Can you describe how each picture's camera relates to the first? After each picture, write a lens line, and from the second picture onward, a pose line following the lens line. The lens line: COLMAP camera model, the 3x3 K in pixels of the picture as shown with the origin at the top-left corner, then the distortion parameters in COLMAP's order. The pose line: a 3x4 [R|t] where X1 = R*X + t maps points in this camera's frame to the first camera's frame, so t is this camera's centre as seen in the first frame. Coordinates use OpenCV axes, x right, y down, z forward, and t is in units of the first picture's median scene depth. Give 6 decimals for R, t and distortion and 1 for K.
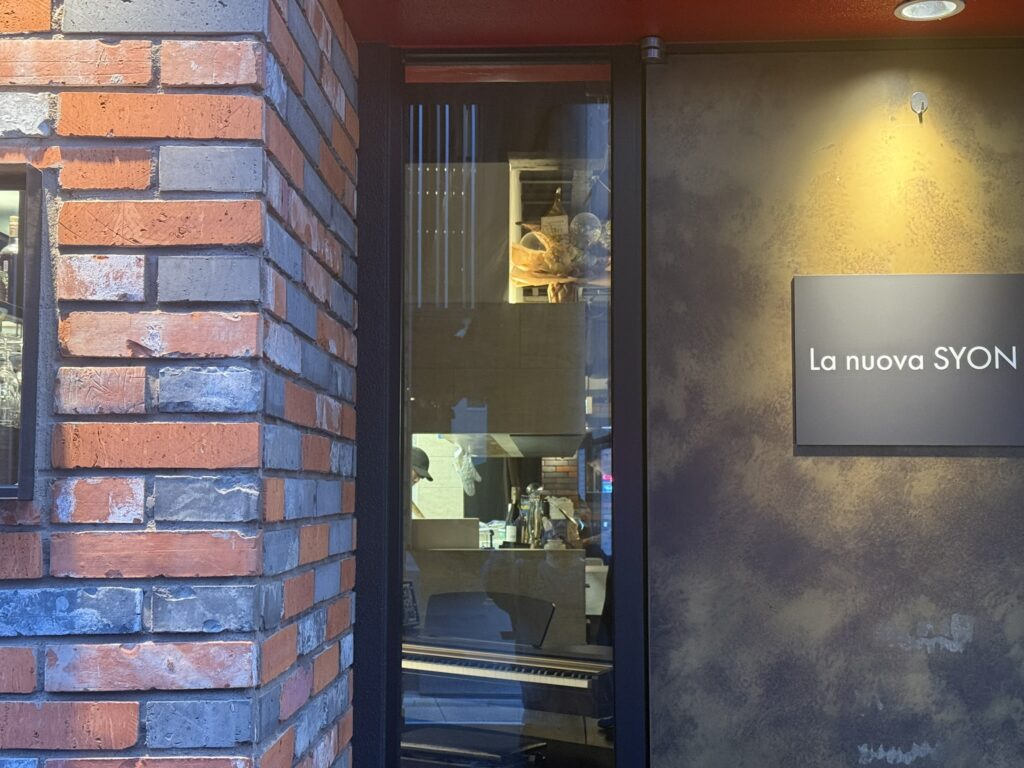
lens RADIAL K [[1438.0, 0, 511.6], [0, 1438.0, 390.6], [0, 0, 1]] dist [0.146201, 0.000000]
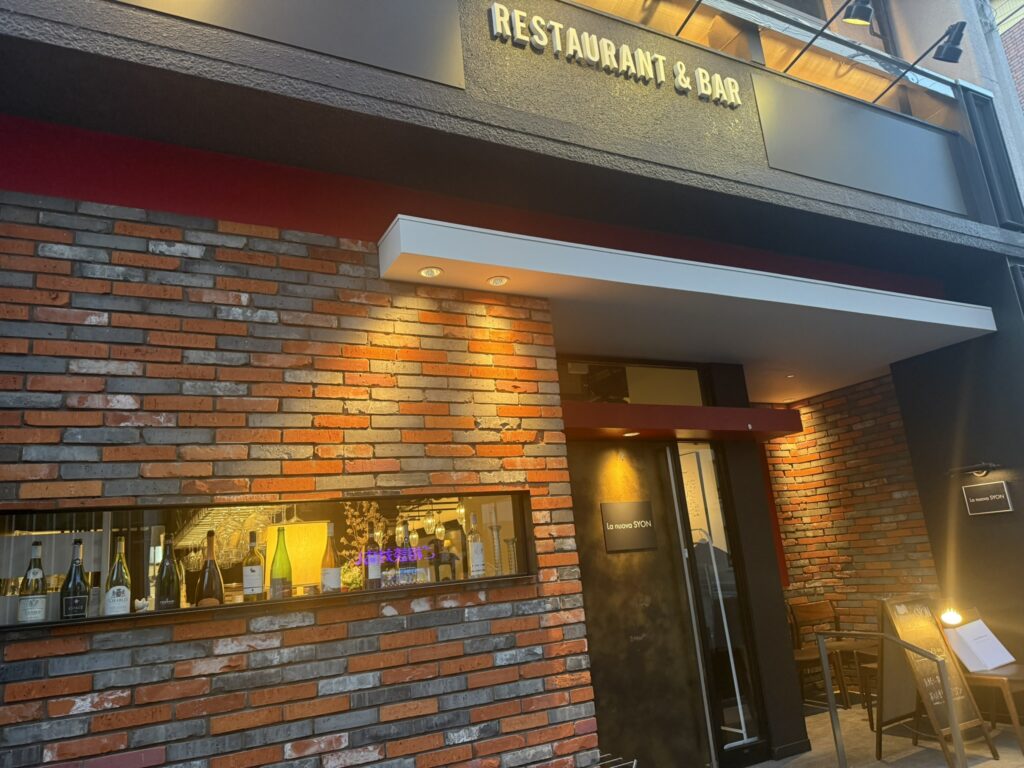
lens RADIAL K [[703.9, 0, 507.8], [0, 703.9, 378.2], [0, 0, 1]] dist [0.086921, 0.000671]
pose [[0.872077, 0.049181, 0.486891, -1.331178], [0.053152, 0.979532, -0.194144, -0.080419], [-0.486474, 0.195188, 0.851613, -0.688824]]
